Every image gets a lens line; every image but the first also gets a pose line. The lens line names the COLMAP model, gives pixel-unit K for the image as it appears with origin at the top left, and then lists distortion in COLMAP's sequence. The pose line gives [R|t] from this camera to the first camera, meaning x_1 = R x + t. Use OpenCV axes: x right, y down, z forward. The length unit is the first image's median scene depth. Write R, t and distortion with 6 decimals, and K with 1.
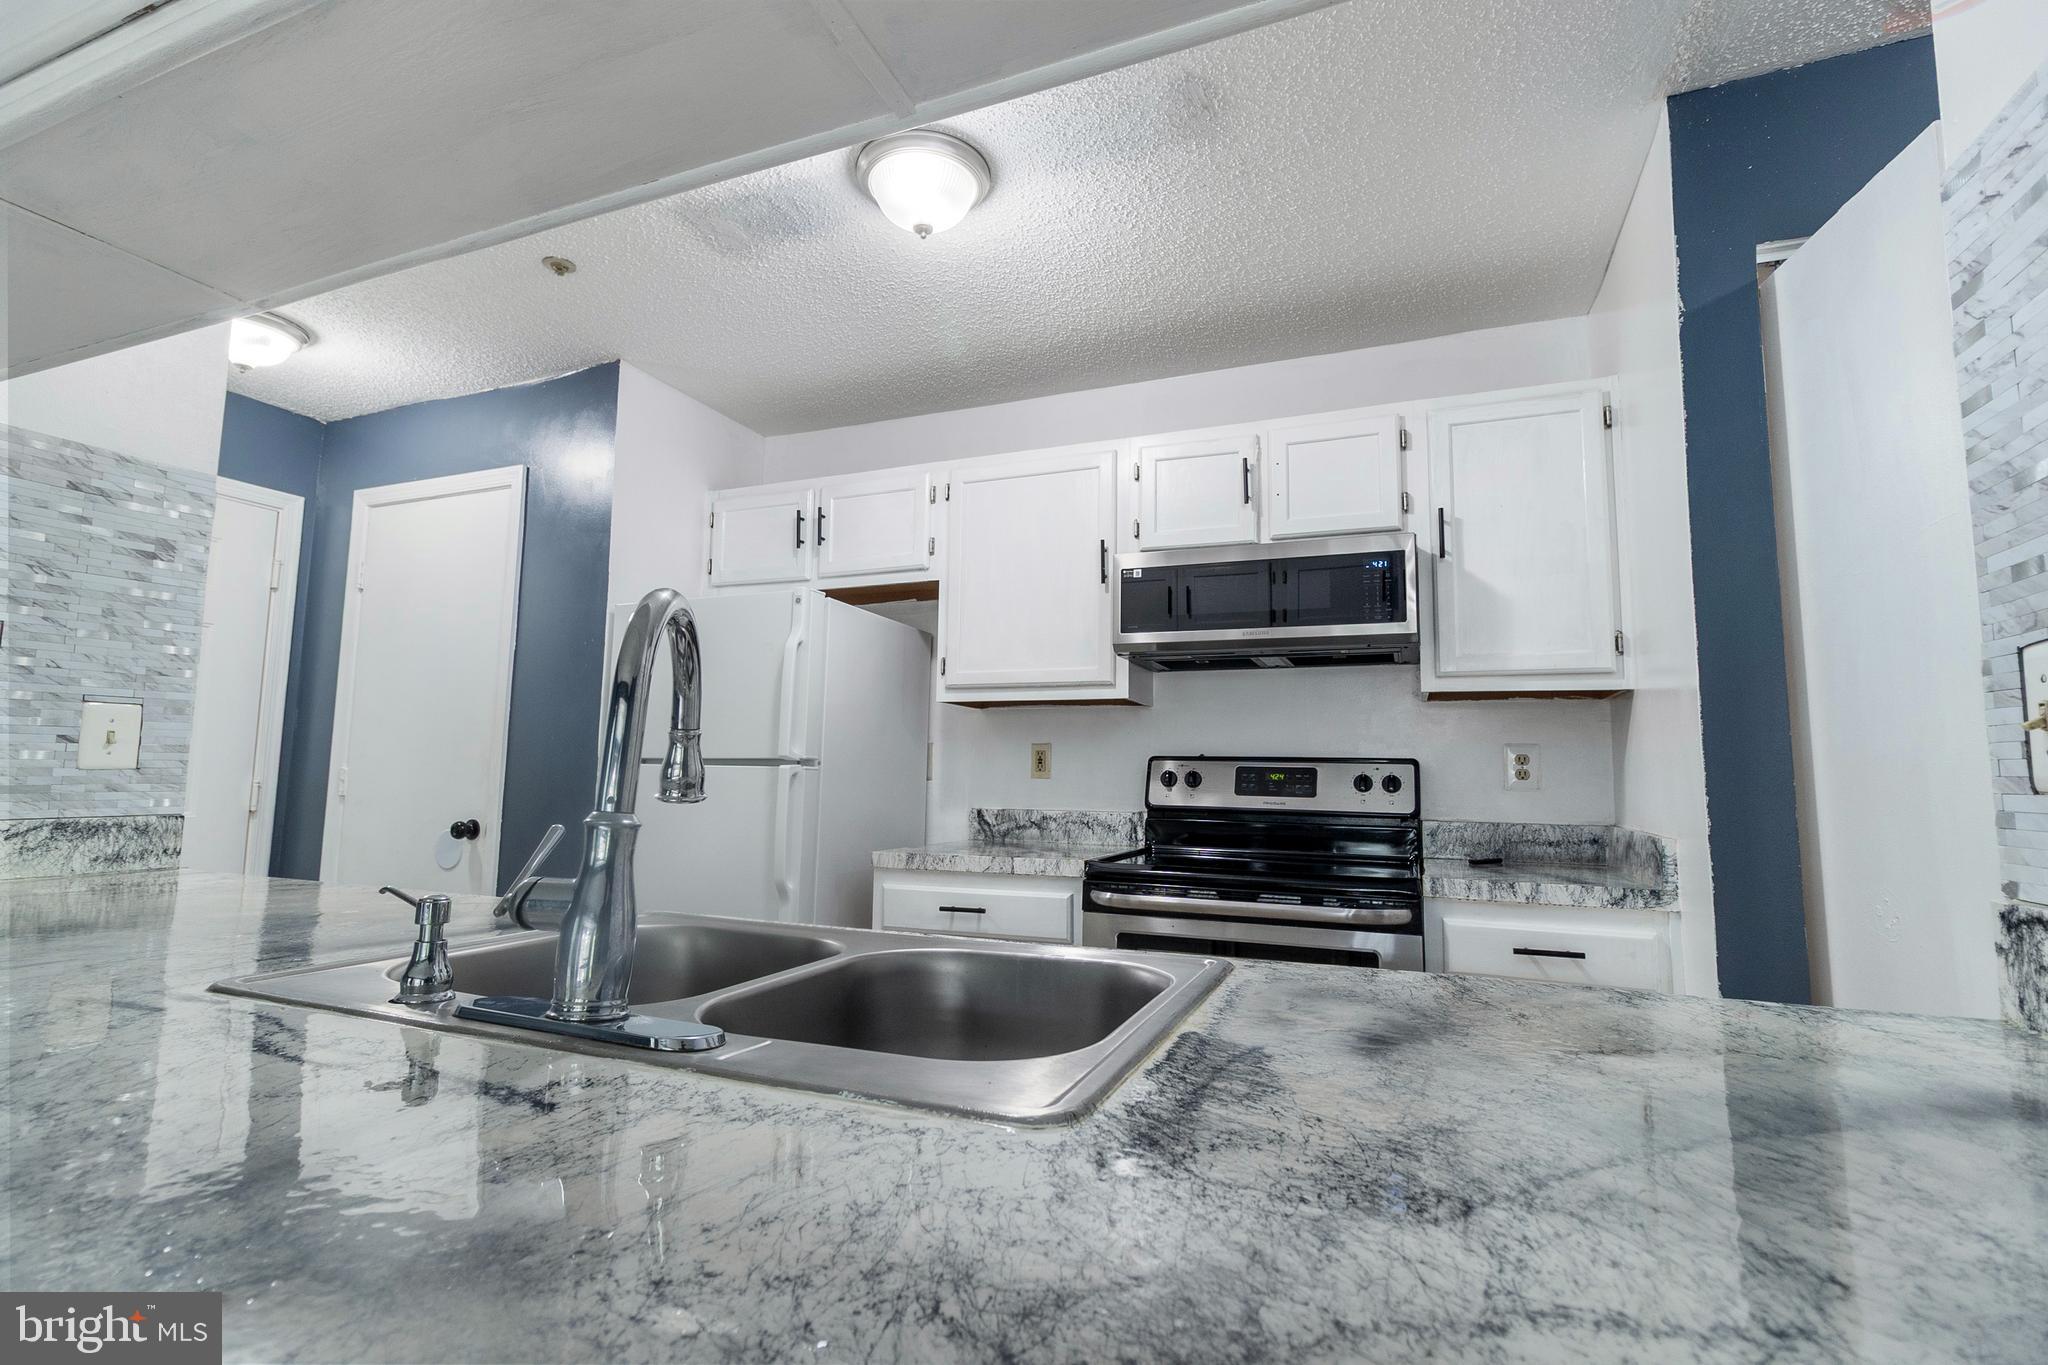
lens RADIAL K [[965.3, 0, 1014.1], [0, 965.3, 659.1], [0, 0, 1]] dist [-0.000380, -0.000973]
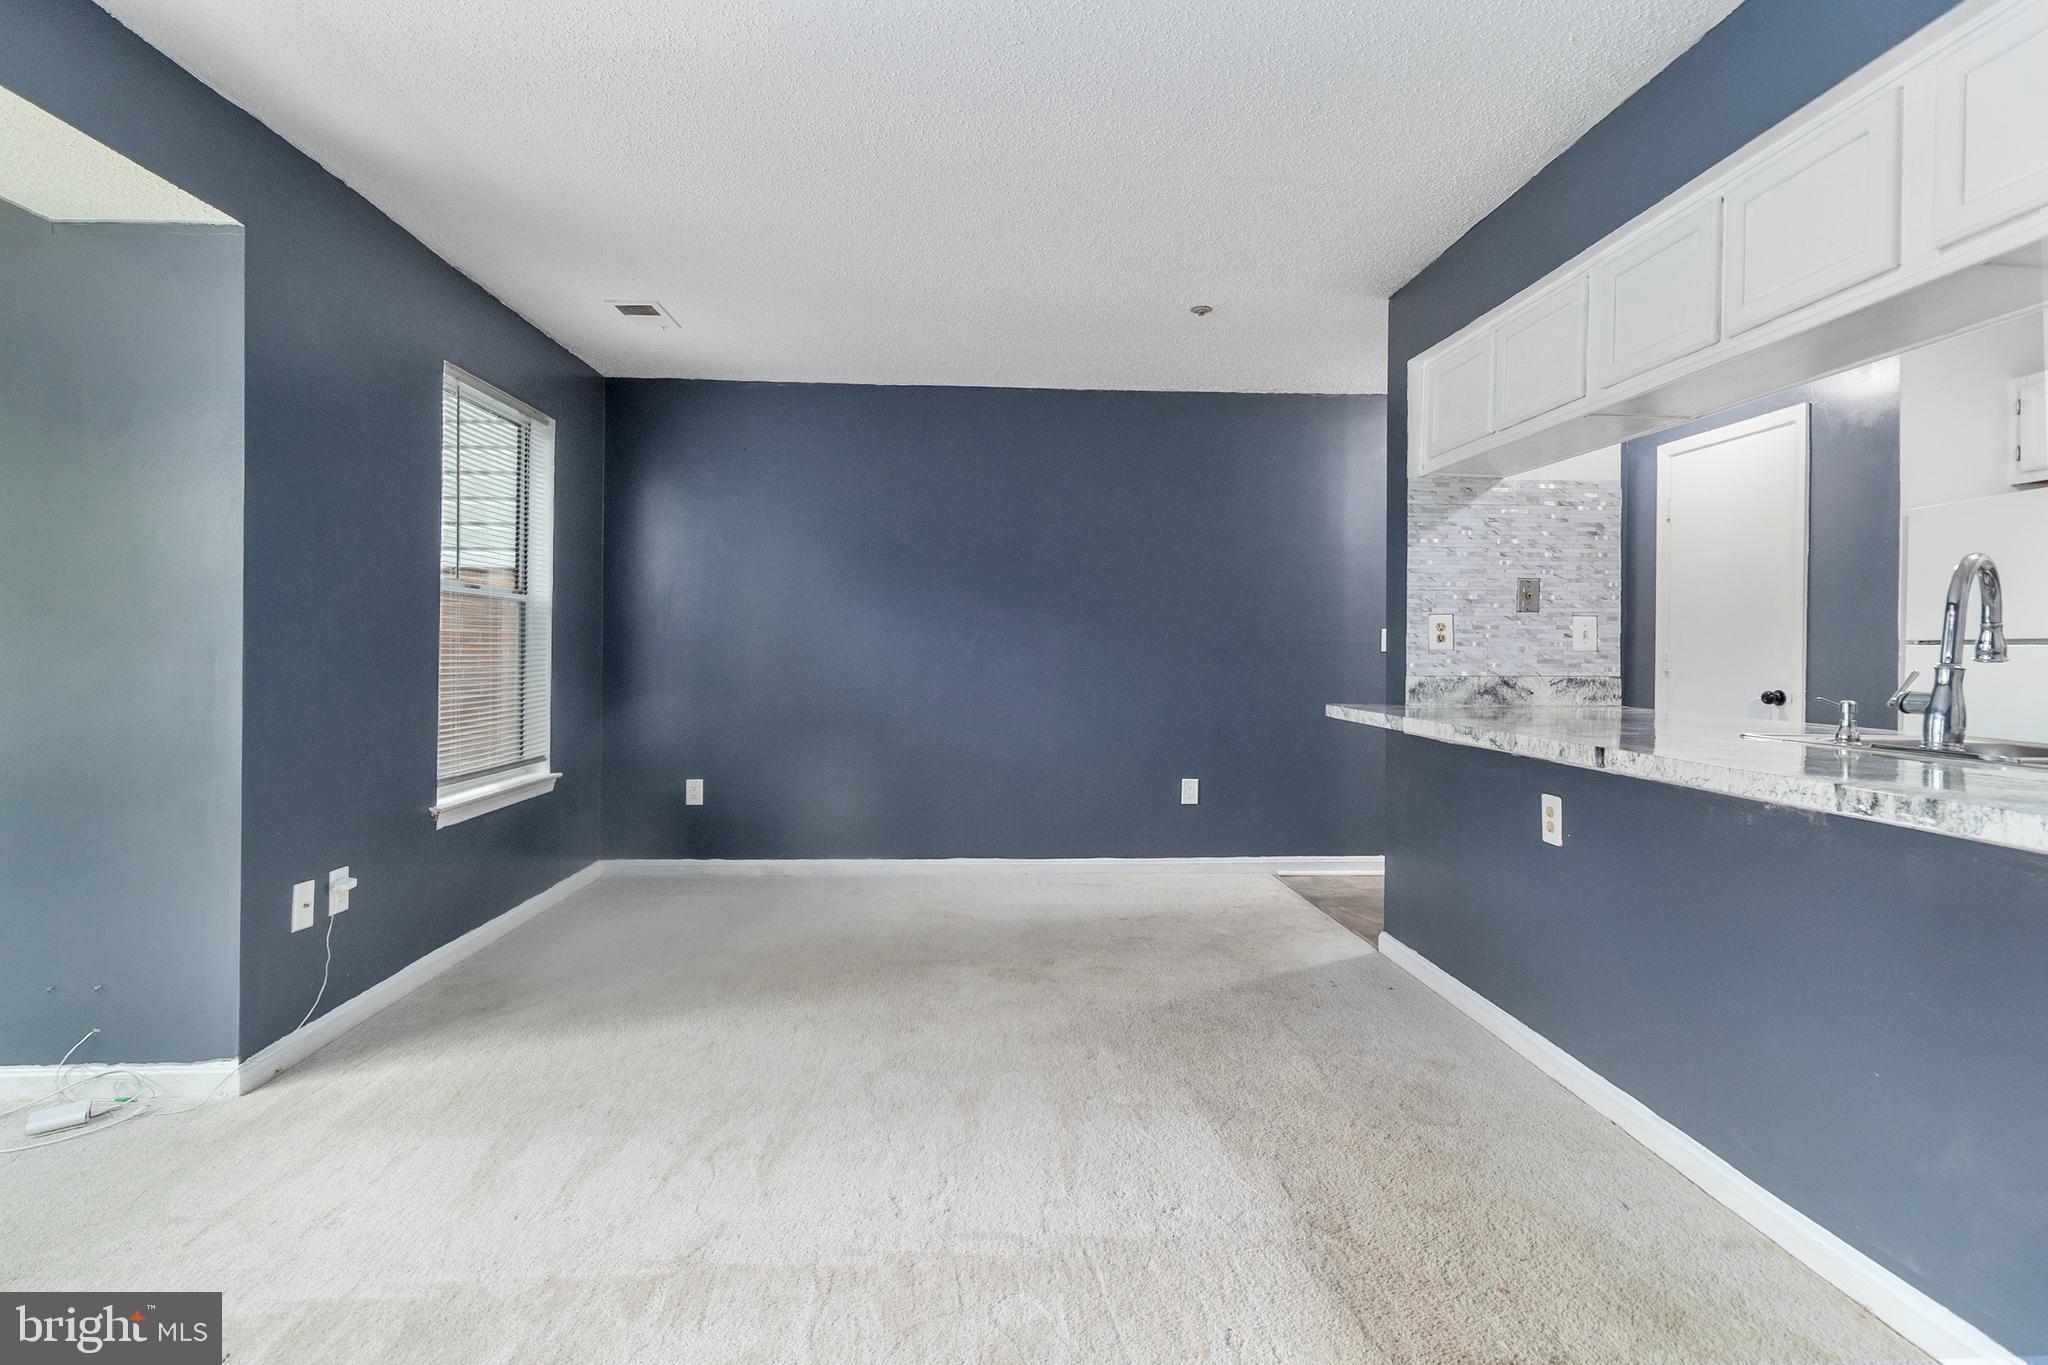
lens RADIAL K [[977.6, 0, 1023.5], [0, 977.6, 668.1], [0, 0, 1]] dist [-0.001678, -0.000097]
pose [[0.442855, 0.005873, -0.896574, 0.294316], [0.105099, 0.992745, 0.058416, -0.082842], [0.890412, -0.120099, 0.439025, -0.847561]]
